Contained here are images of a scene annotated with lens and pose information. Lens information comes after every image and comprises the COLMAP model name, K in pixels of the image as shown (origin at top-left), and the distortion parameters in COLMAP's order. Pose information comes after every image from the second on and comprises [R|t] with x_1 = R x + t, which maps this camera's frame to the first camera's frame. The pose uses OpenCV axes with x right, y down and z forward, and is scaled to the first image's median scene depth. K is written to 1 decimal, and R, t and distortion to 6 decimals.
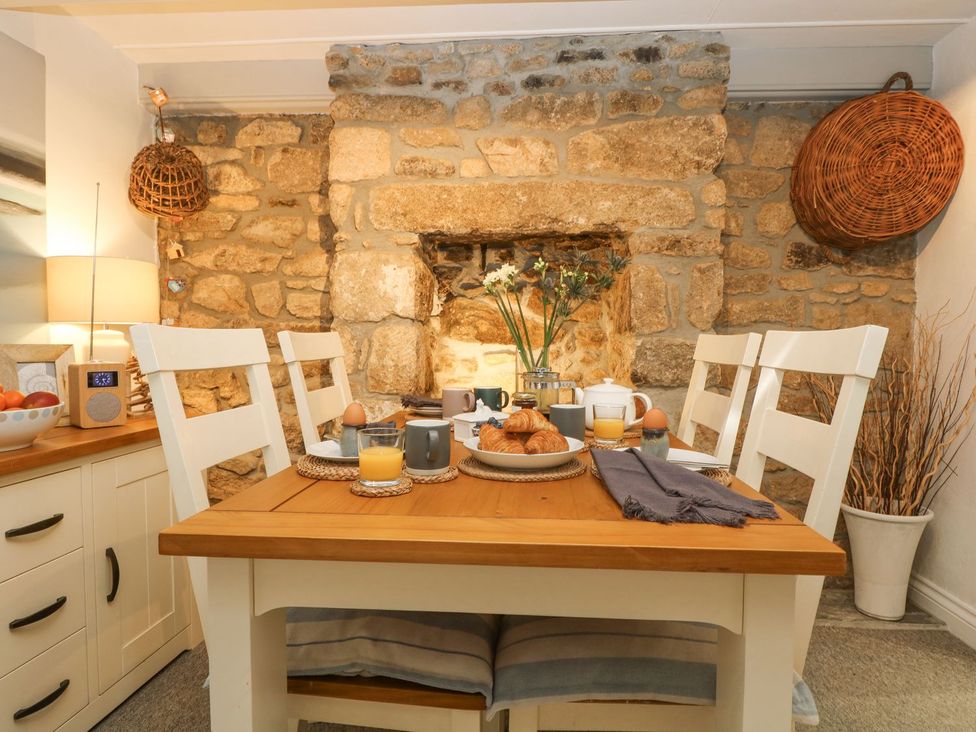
lens RADIAL K [[580.9, 0, 494.4], [0, 580.9, 374.2], [0, 0, 1]] dist [0.001187, -0.006294]
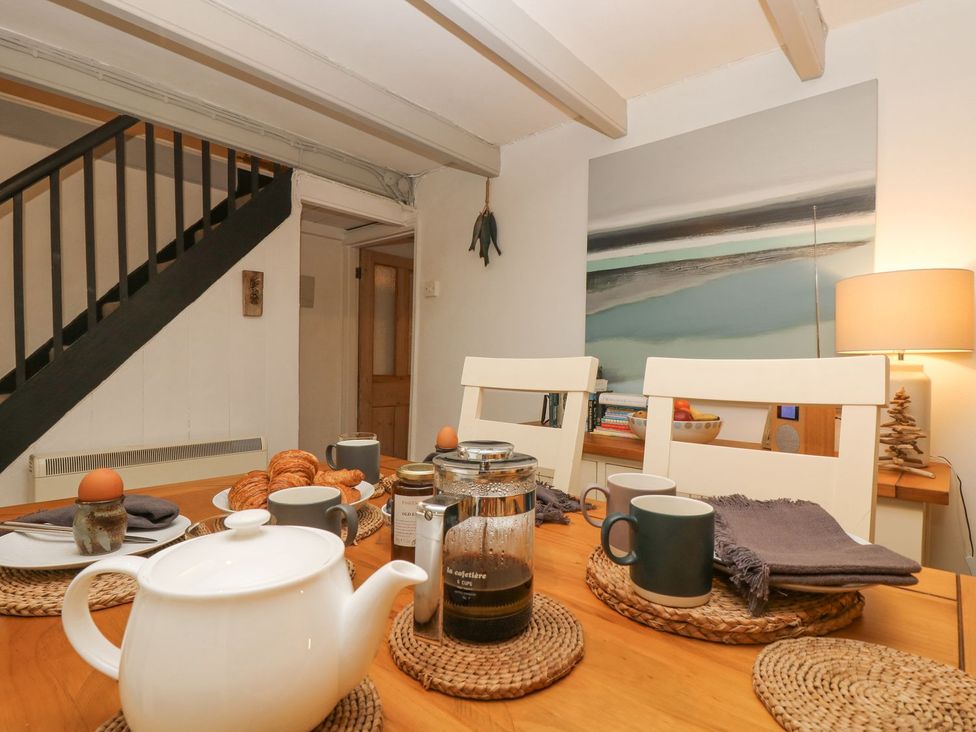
lens RADIAL K [[515.3, 0, 484.3], [0, 515.3, 368.7], [0, 0, 1]] dist [0.000804, -0.010507]
pose [[-0.610363, 0.002593, -0.792117, 0.256025], [-0.049058, 0.997951, 0.041068, -0.058375], [0.790601, 0.063926, -0.608986, 0.880197]]
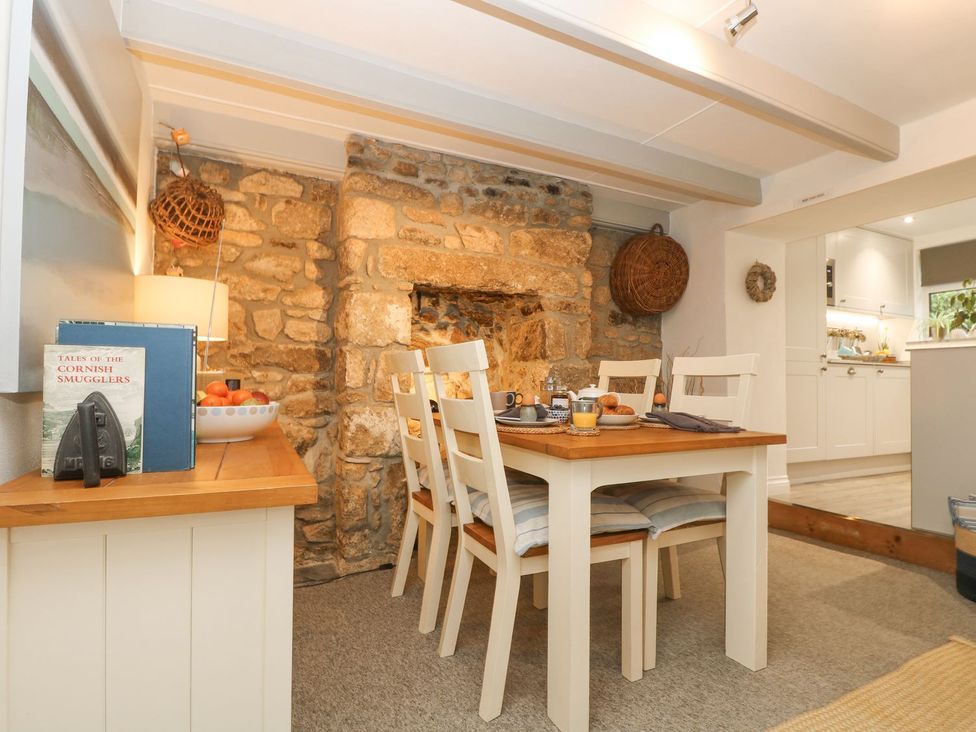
lens RADIAL K [[515.3, 0, 490.5], [0, 515.3, 370.2], [0, 0, 1]] dist [0.000804, -0.010507]
pose [[0.858412, 0.014187, 0.512765, -0.599118], [0.019437, 0.998000, -0.060151, 0.036927], [-0.512593, 0.061601, 0.856419, -0.113257]]
